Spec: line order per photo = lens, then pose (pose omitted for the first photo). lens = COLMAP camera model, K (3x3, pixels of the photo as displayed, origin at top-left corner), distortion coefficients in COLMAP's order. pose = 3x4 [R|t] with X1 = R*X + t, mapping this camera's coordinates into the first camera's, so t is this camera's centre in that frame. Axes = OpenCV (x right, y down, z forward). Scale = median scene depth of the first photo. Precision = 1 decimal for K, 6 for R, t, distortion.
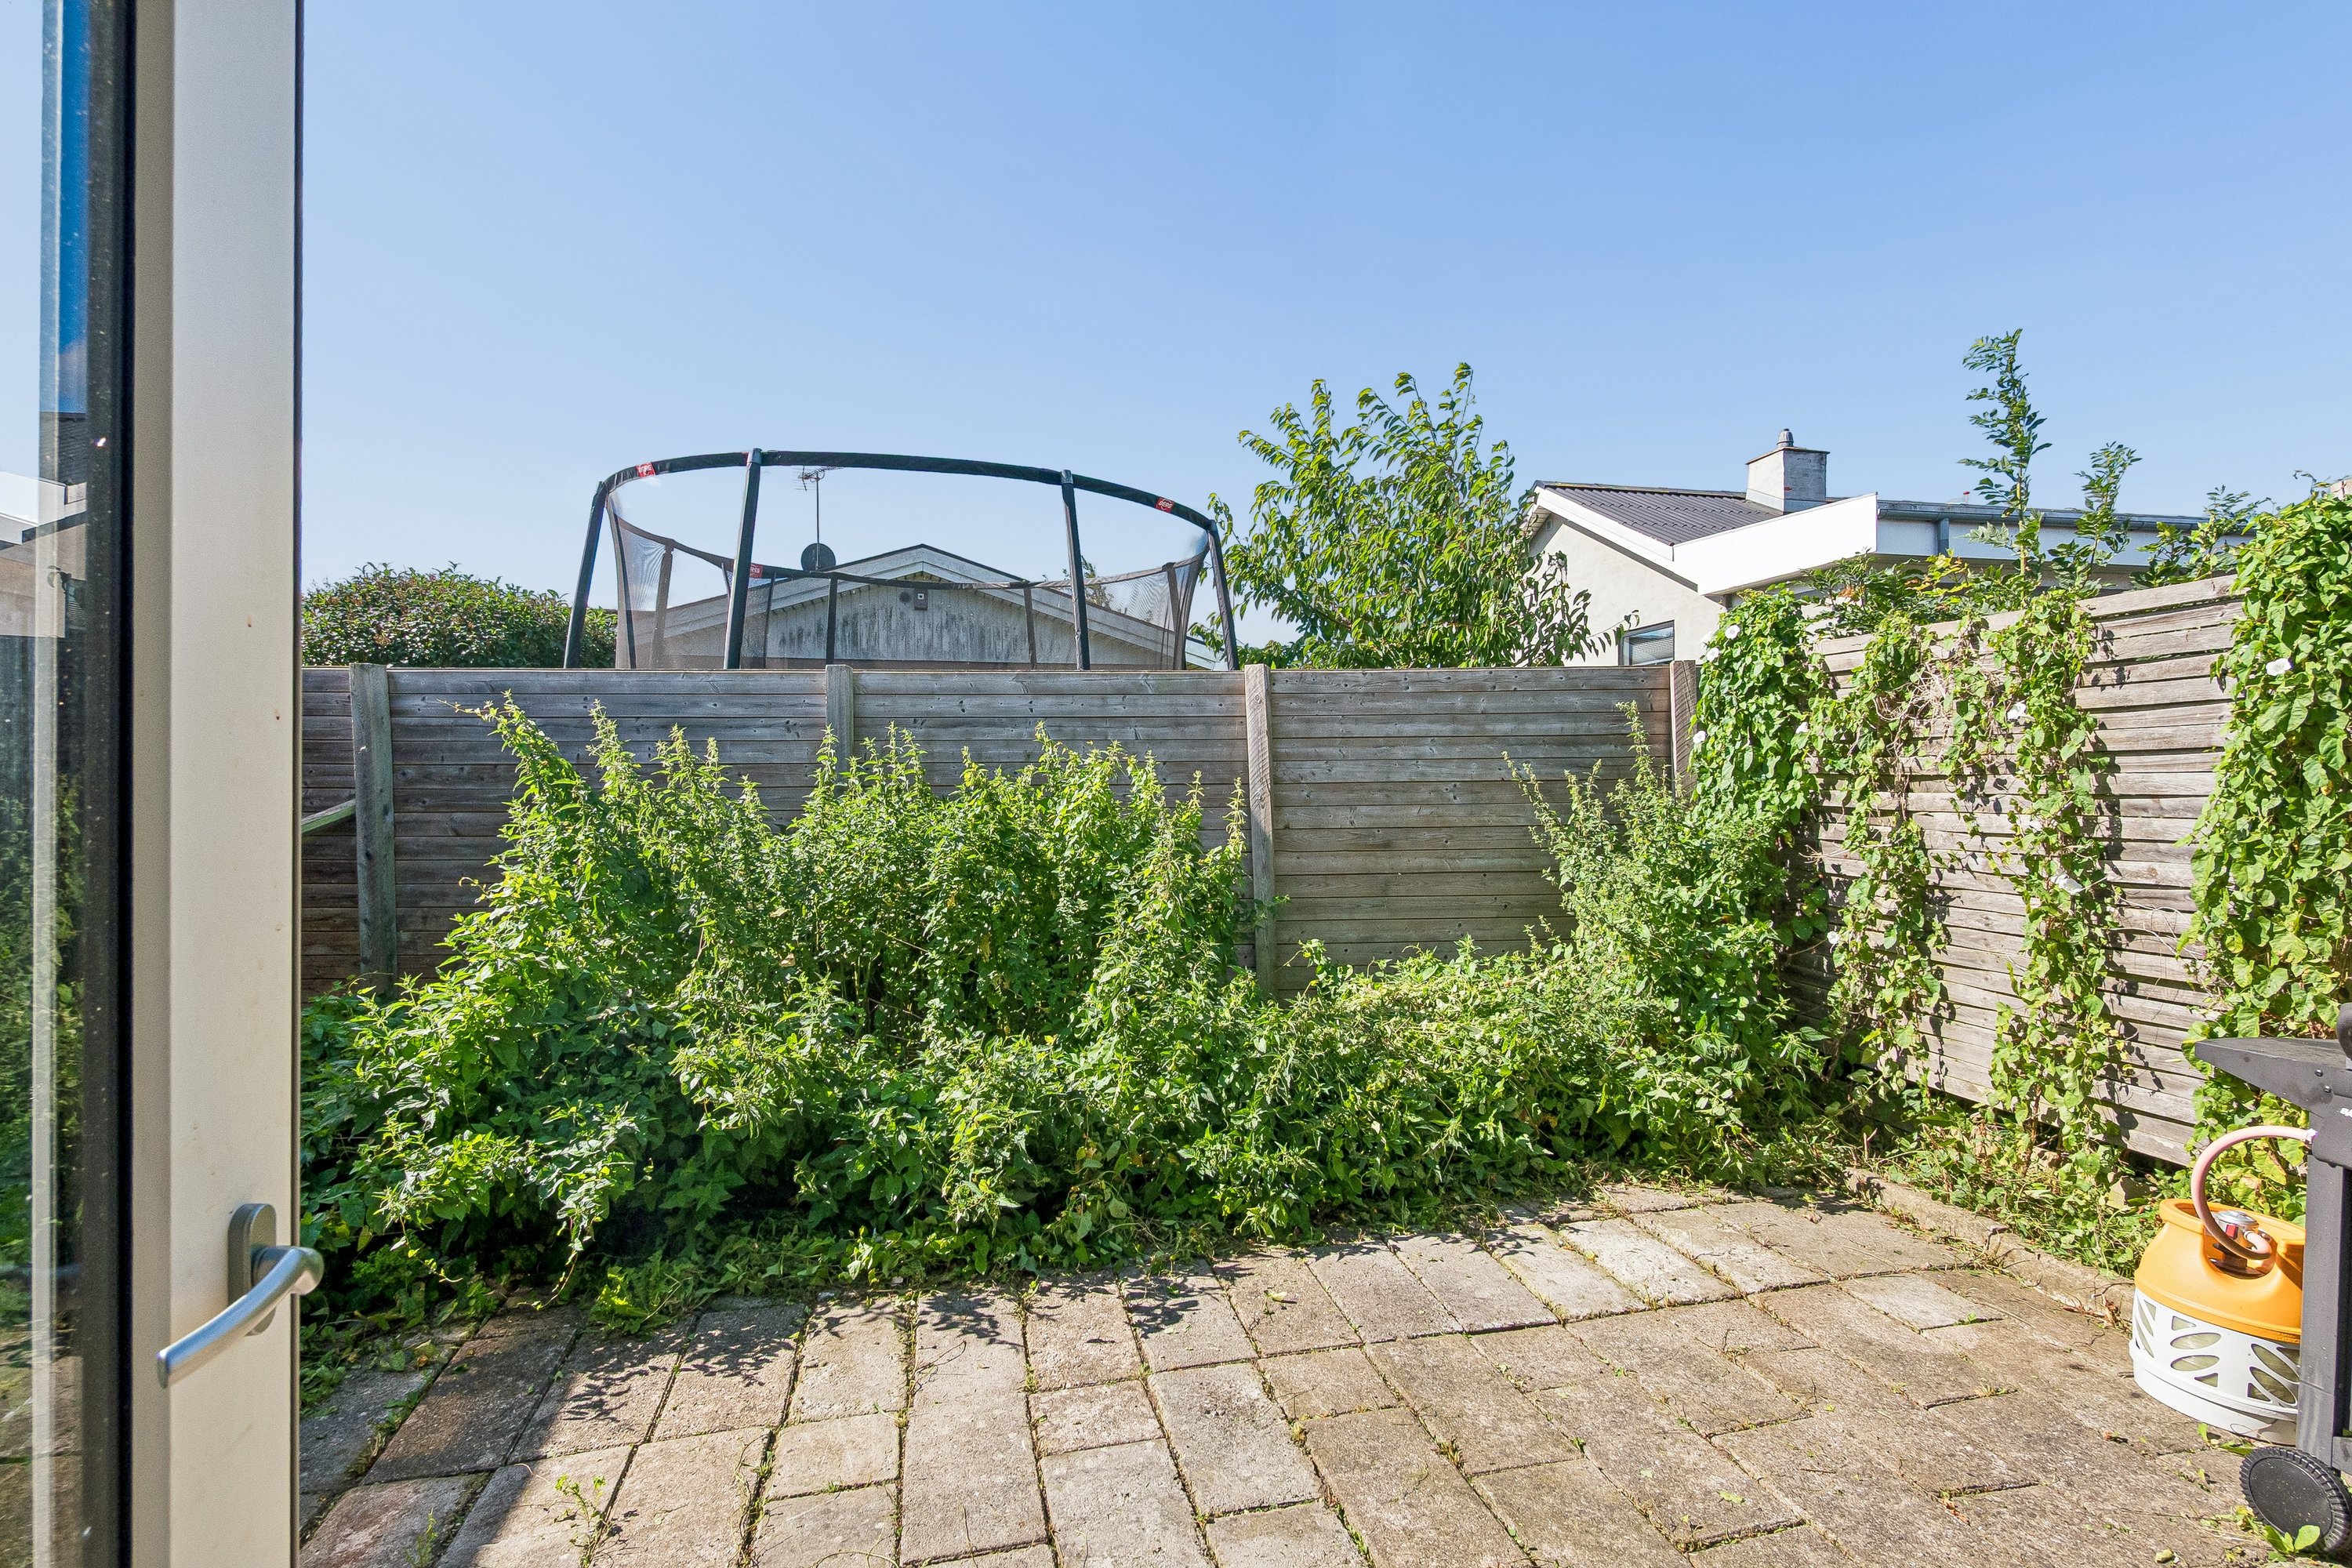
lens RADIAL K [[1117.0, 0, 1176.0], [0, 1117.0, 784.0], [0, 0, 1]] dist [0.003281, 0.000386]
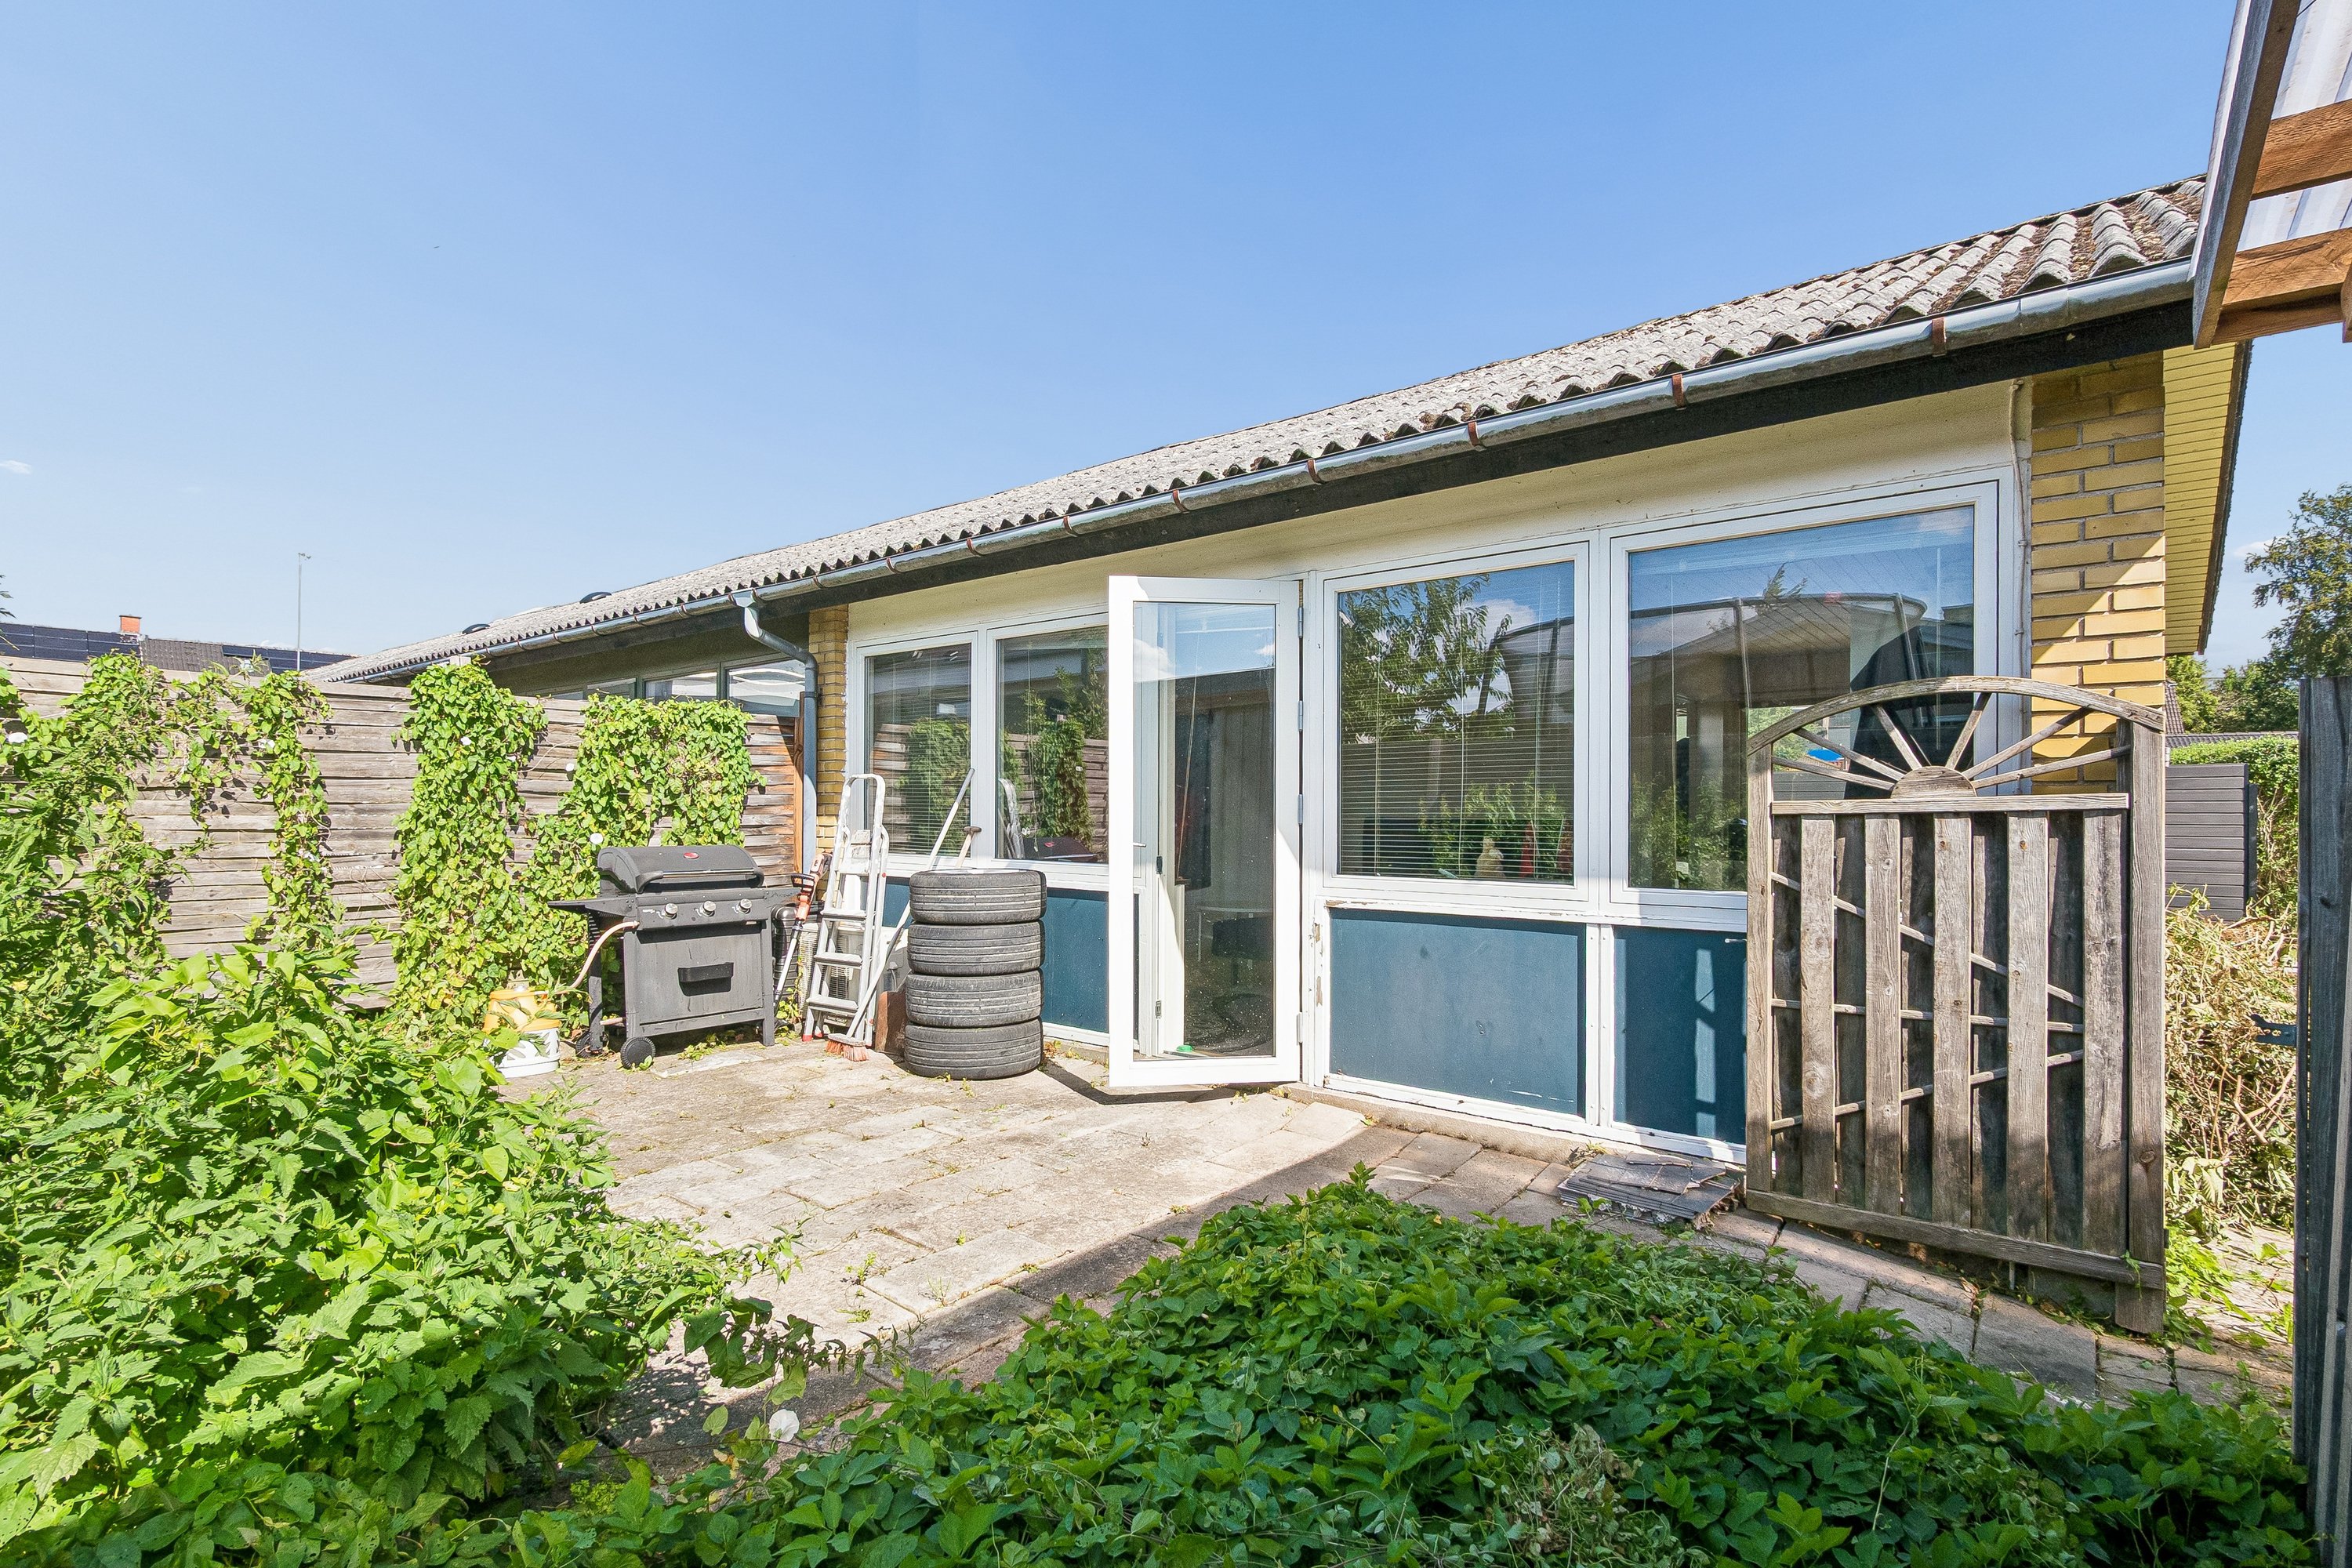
lens RADIAL K [[1117.0, 0, 1176.0], [0, 1117.0, 784.0], [0, 0, 1]] dist [0.003281, 0.000386]
pose [[-0.617901, 0.029574, 0.785700, -1.087560], [0.003612, 0.999389, -0.034776, 0.038975], [-0.786248, -0.018650, -0.617630, 0.903440]]
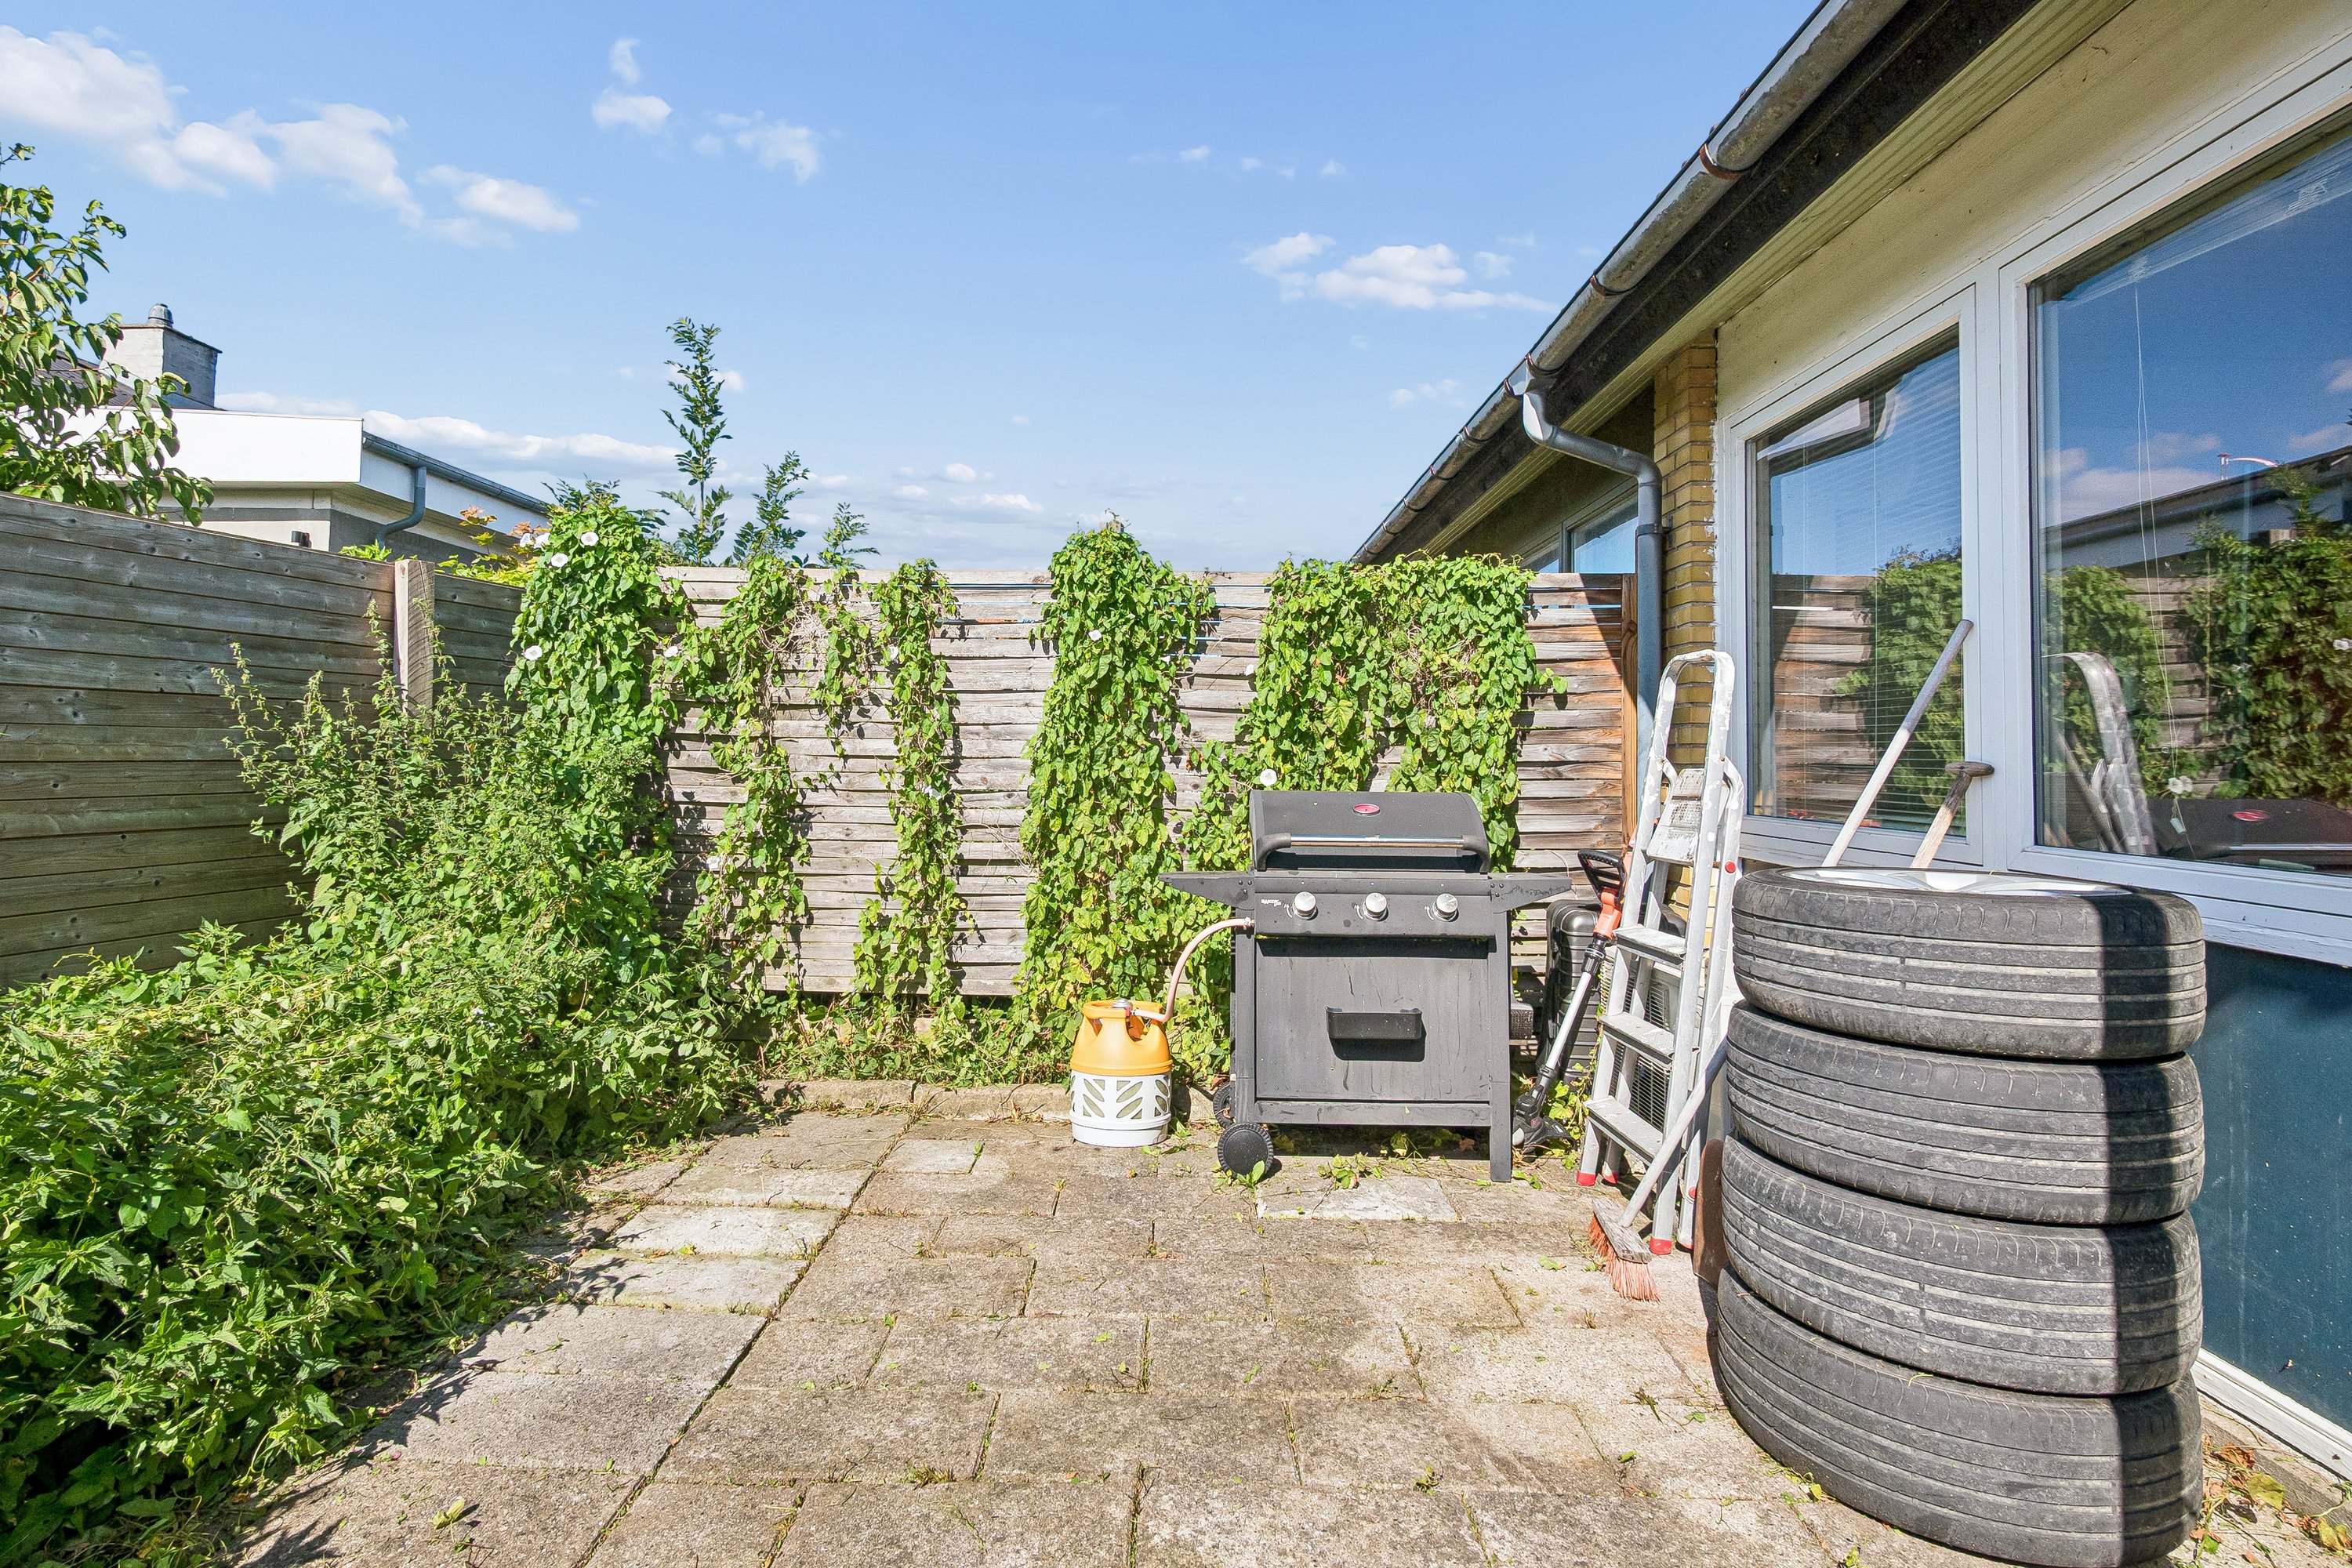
lens RADIAL K [[1138.8, 0, 1150.7], [0, 1138.8, 720.5], [0, 0, 1]] dist [0.000570, -0.000321]
pose [[0.229393, 0.045673, 0.972262, -0.346899], [-0.013094, 0.998953, -0.043838, 0.054102], [-0.973246, -0.002675, 0.229751, 0.417745]]
